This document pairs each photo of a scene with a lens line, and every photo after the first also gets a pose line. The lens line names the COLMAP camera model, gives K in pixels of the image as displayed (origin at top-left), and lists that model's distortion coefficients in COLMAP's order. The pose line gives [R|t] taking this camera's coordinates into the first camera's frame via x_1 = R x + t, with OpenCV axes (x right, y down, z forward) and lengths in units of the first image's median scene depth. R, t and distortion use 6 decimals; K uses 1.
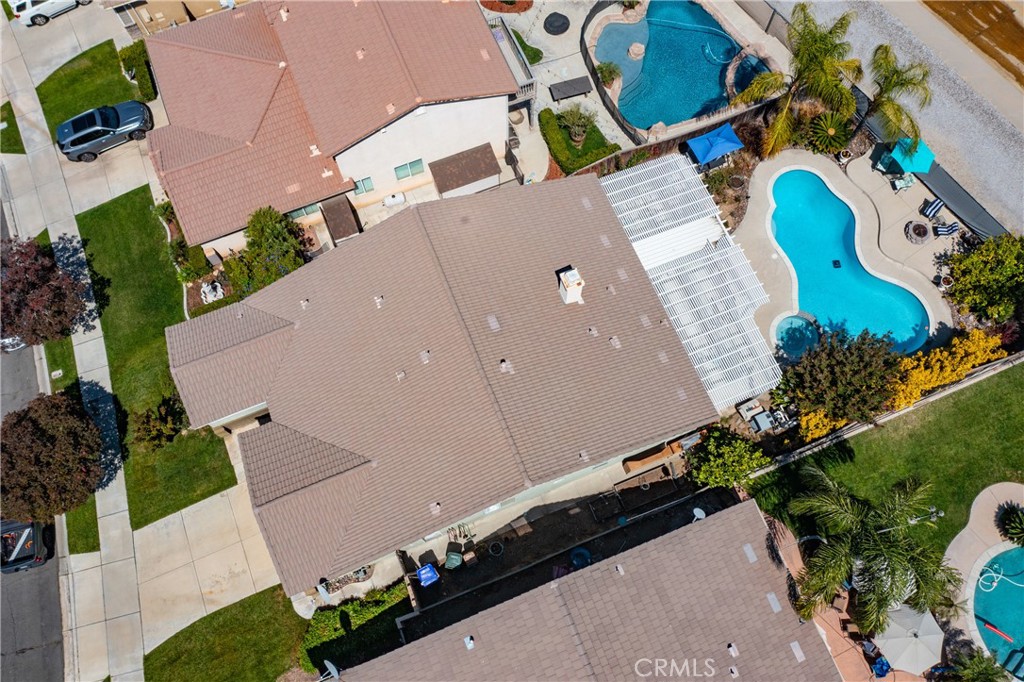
lens RADIAL K [[800.1, 0, 512.2], [0, 800.1, 340.7], [0, 0, 1]] dist [-0.021194, -0.000867]
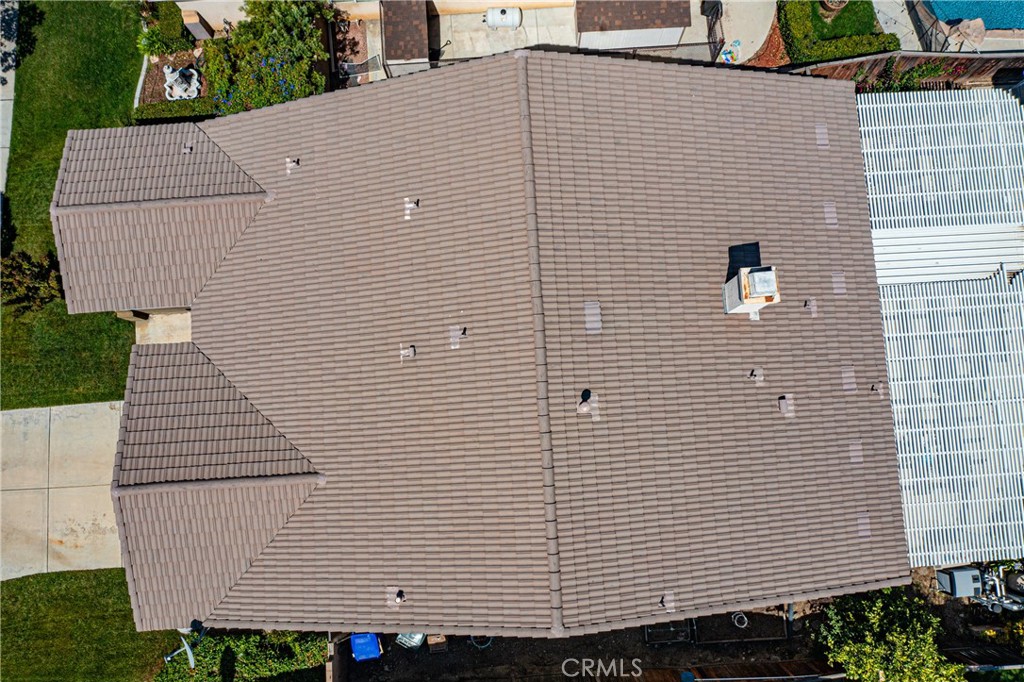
lens RADIAL K [[800.1, 0, 511.6], [0, 800.1, 342.2], [0, 0, 1]] dist [-0.021194, -0.000867]
pose [[0.946587, 0.319353, -0.044581, -0.040084], [-0.300494, 0.923806, 0.237248, -0.103884], [0.116950, -0.211180, 0.970426, 0.400439]]
